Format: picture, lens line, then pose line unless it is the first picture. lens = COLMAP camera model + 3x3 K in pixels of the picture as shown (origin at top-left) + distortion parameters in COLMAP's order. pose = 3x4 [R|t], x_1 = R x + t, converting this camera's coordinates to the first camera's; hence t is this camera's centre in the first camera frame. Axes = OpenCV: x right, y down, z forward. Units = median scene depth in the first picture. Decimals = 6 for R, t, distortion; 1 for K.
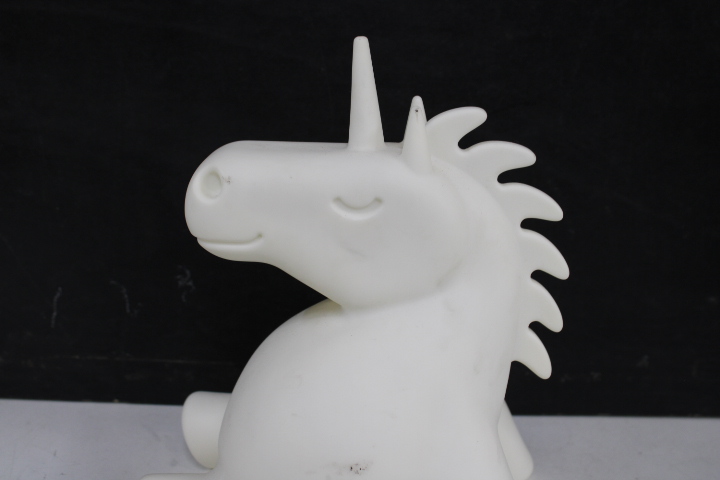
lens RADIAL K [[916.1, 0, 360.4], [0, 916.1, 242.0], [0, 0, 1]] dist [-0.053825, 0.000000]
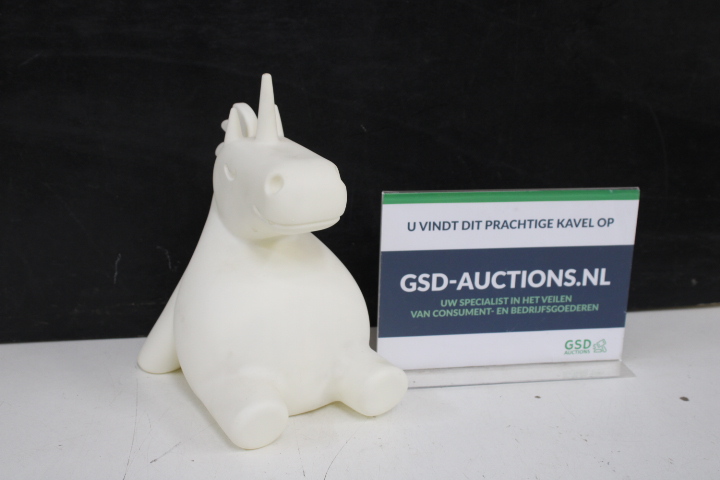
lens RADIAL K [[970.7, 0, 362.4], [0, 970.7, 239.9], [0, 0, 1]] dist [-0.038038, 0.000000]
pose [[0.987293, -0.068583, 0.143349, -0.184711], [0.069416, 0.997587, -0.000813, 0.058566], [-0.142947, 0.010754, 0.989672, -0.536729]]
